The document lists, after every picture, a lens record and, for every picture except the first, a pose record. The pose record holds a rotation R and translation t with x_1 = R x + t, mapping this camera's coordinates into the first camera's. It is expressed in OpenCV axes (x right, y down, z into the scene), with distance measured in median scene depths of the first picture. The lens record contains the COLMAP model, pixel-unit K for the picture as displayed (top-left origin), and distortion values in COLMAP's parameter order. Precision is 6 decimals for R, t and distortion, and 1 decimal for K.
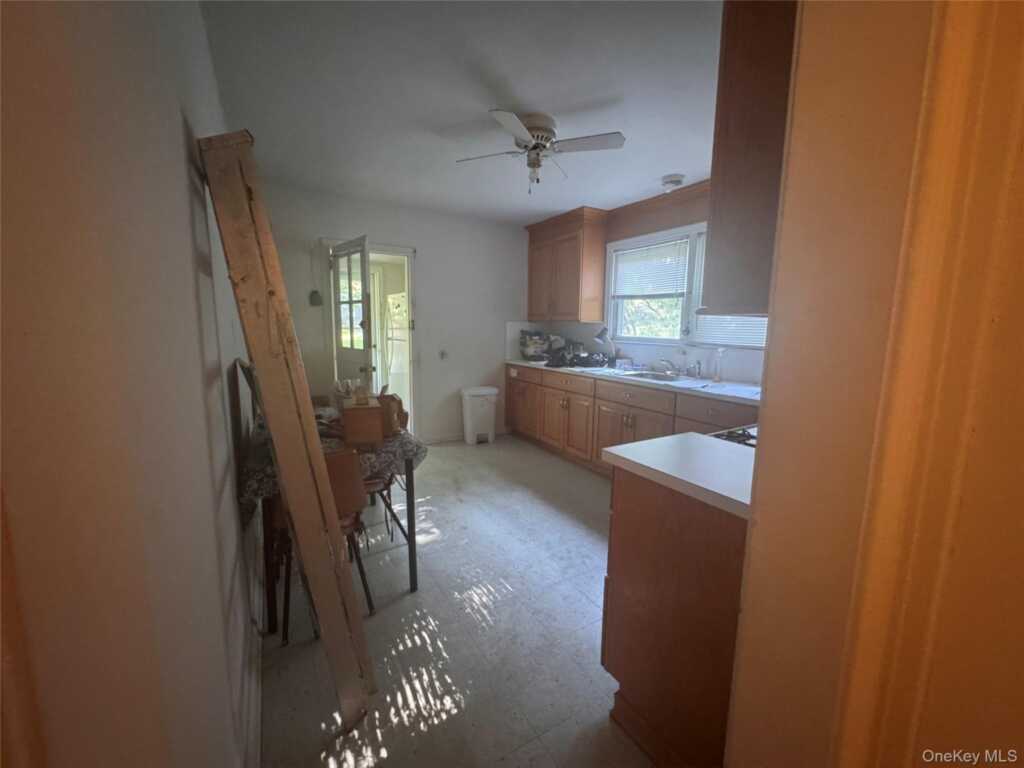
lens RADIAL K [[411.8, 0, 512.2], [0, 411.8, 380.8], [0, 0, 1]] dist [-0.005024, 0.000875]
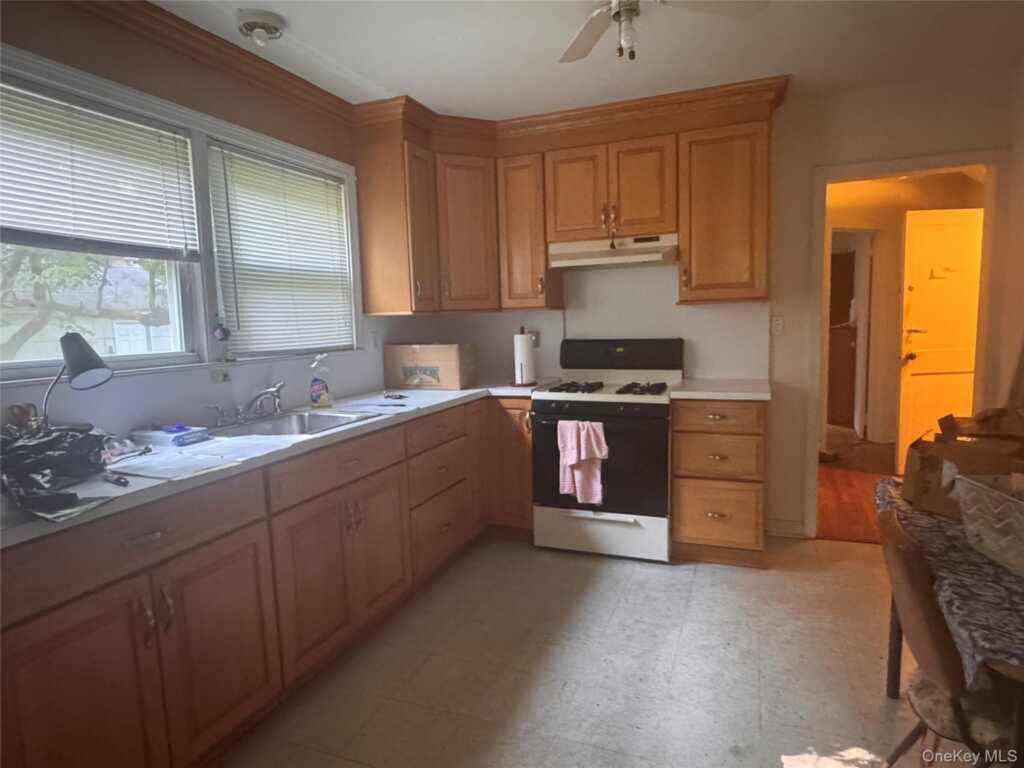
lens RADIAL K [[610.3, 0, 513.7], [0, 610.3, 384.7], [0, 0, 1]] dist [-0.002177, -0.000203]
pose [[-0.610455, -0.078600, 0.788141, -0.470959], [0.130916, 0.971364, 0.198274, -0.206650], [-0.781156, 0.224218, -0.582685, 1.514759]]
